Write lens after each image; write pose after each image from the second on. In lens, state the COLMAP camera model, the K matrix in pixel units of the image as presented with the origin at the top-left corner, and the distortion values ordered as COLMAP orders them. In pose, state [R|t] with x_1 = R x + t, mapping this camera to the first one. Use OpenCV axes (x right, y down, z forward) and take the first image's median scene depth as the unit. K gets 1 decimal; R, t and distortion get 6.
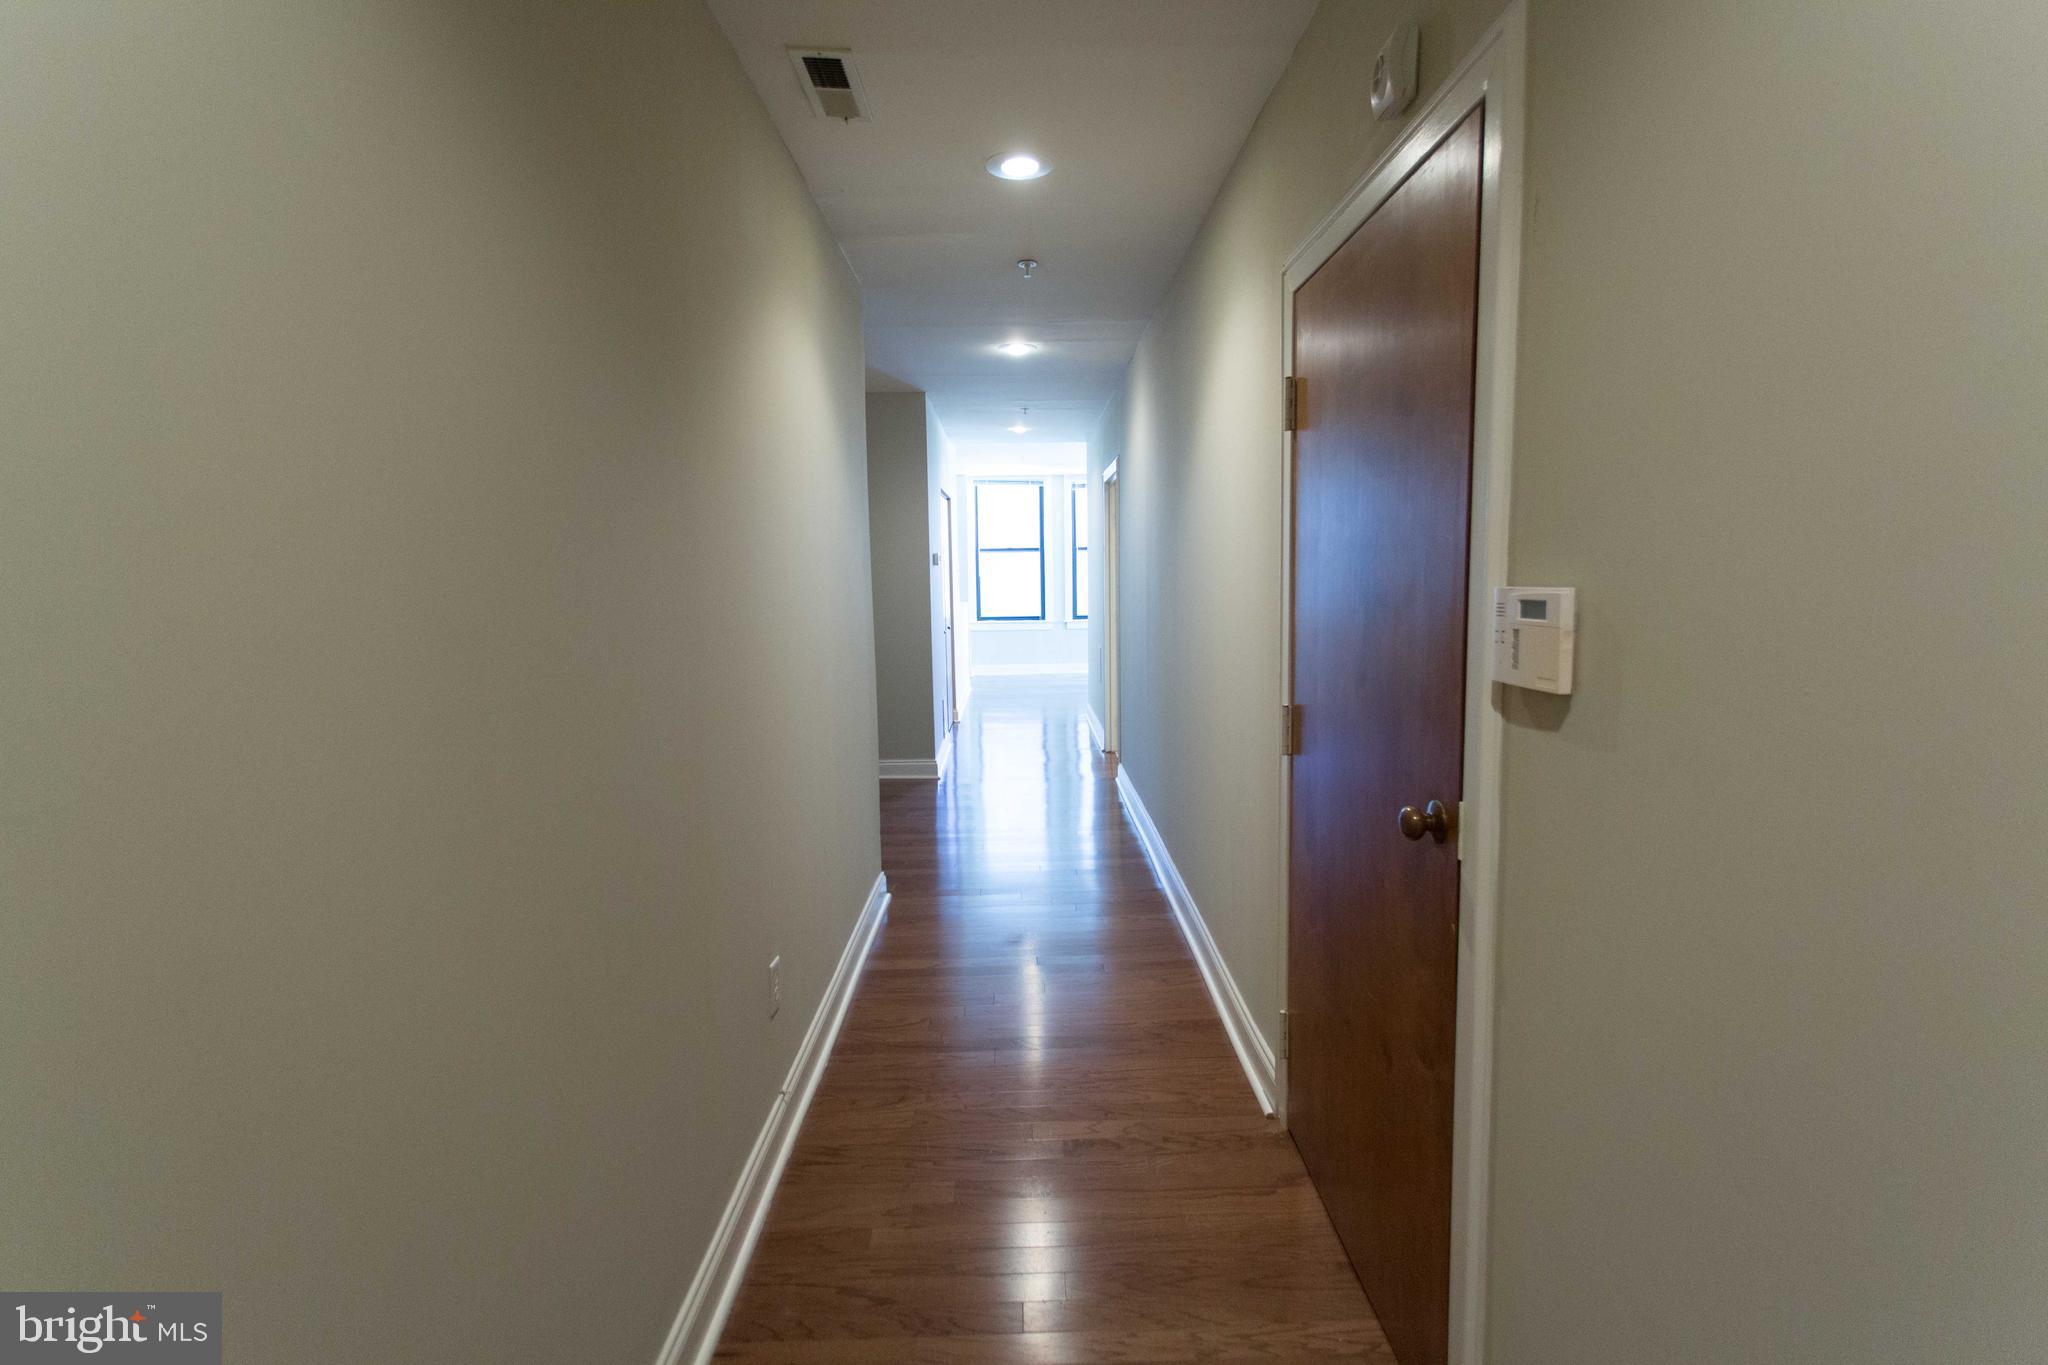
lens RADIAL K [[1017.3, 0, 1024.7], [0, 1017.3, 671.2], [0, 0, 1]] dist [0.009743, 0.000175]
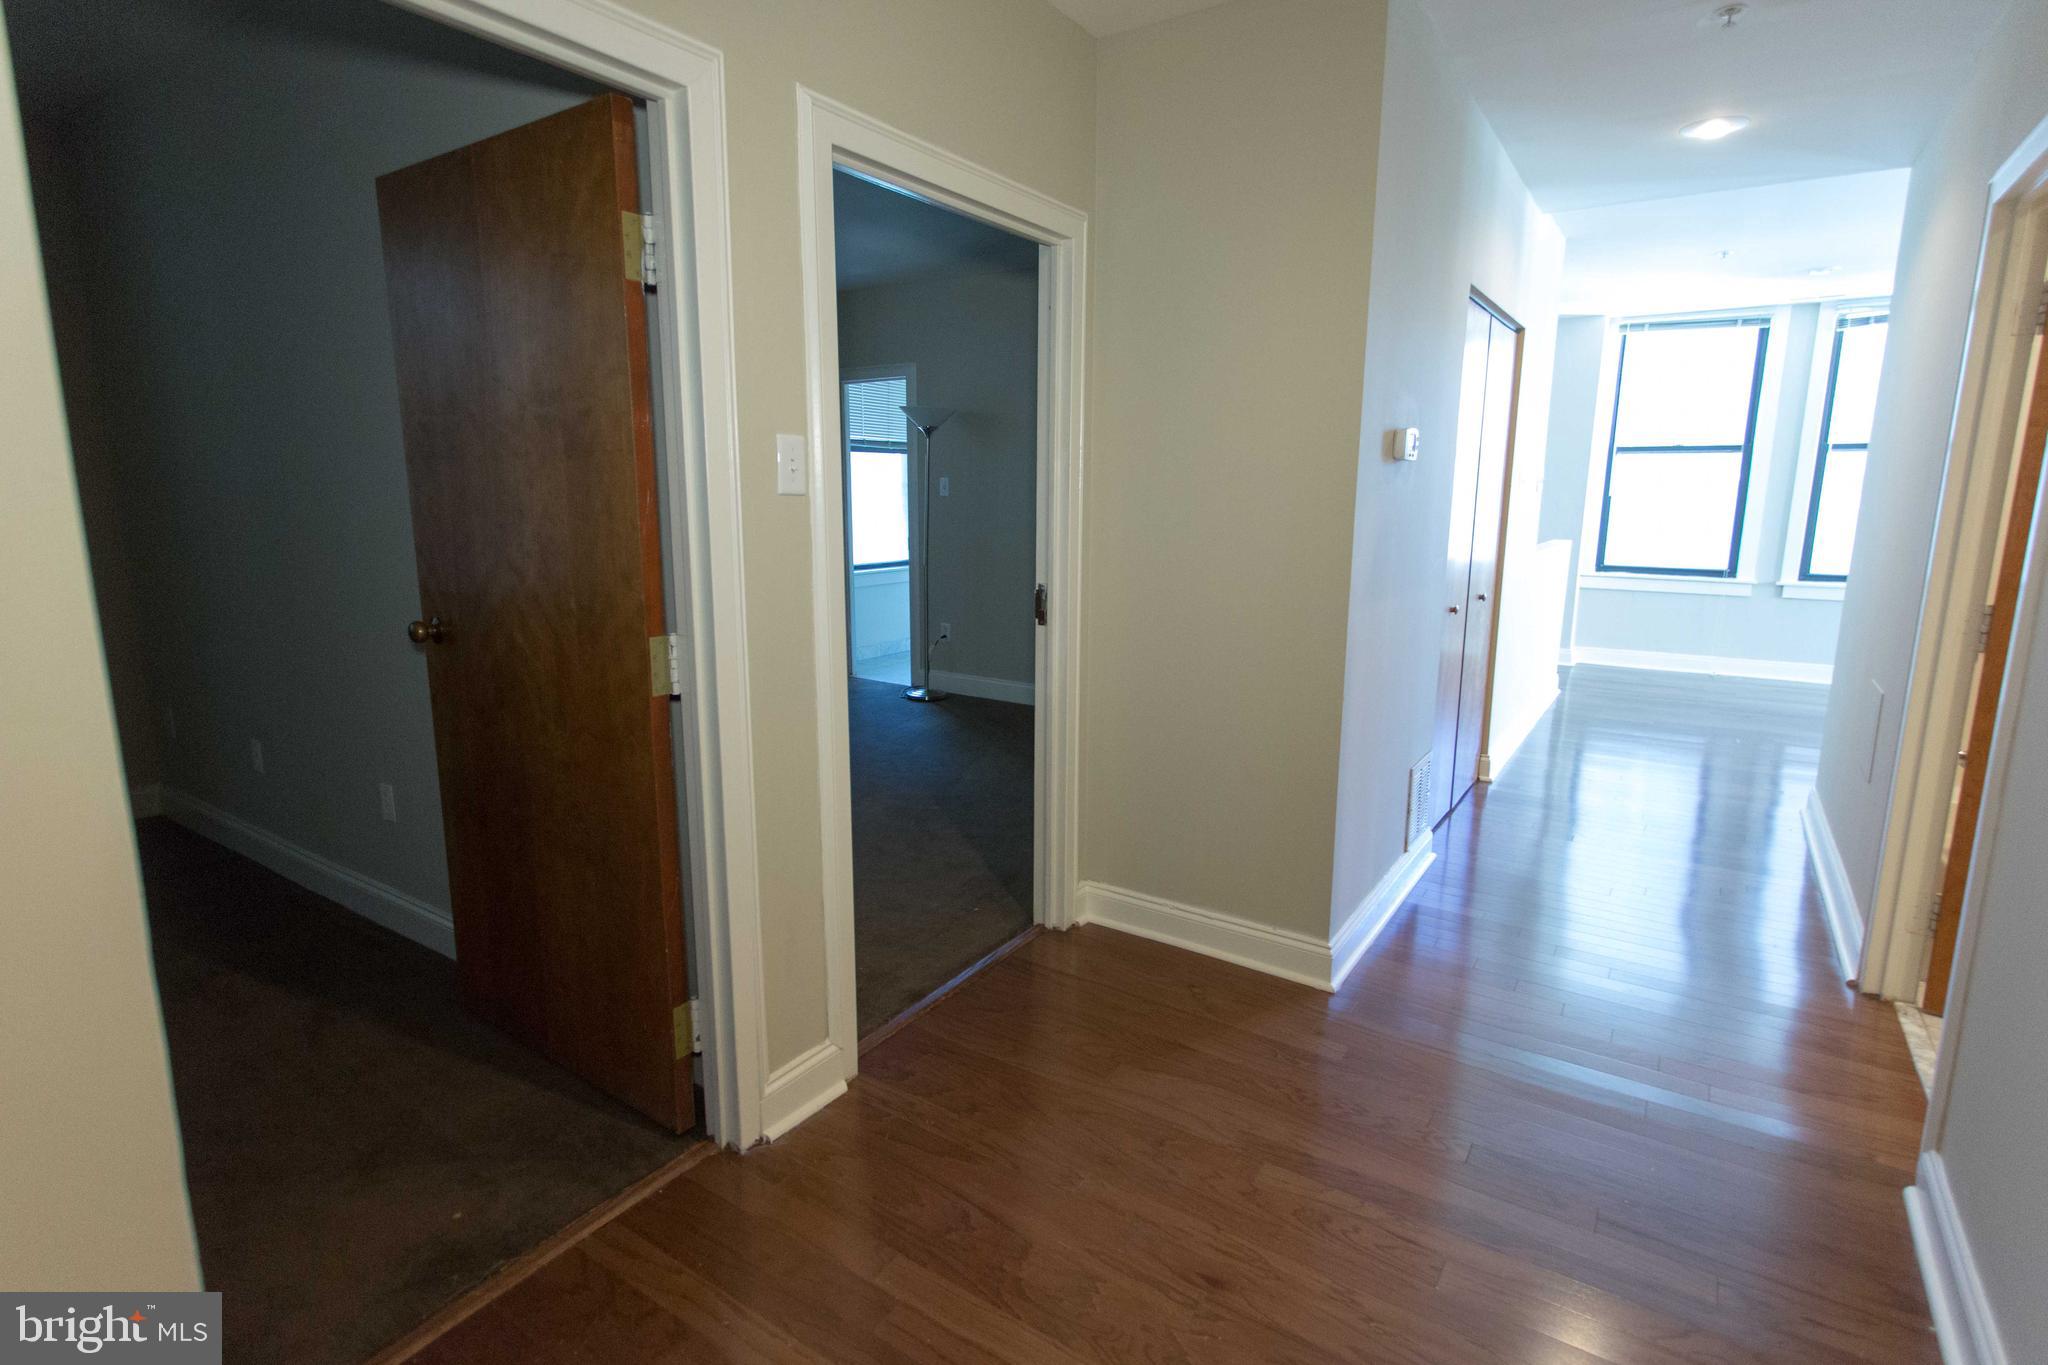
lens RADIAL K [[1017.3, 0, 1024.7], [0, 1017.3, 671.2], [0, 0, 1]] dist [0.009743, 0.000175]
pose [[0.826043, 0.120605, -0.550552, 0.013431], [-0.076350, 0.991777, 0.102705, -0.028521], [0.558412, -0.042804, 0.828459, 0.332826]]
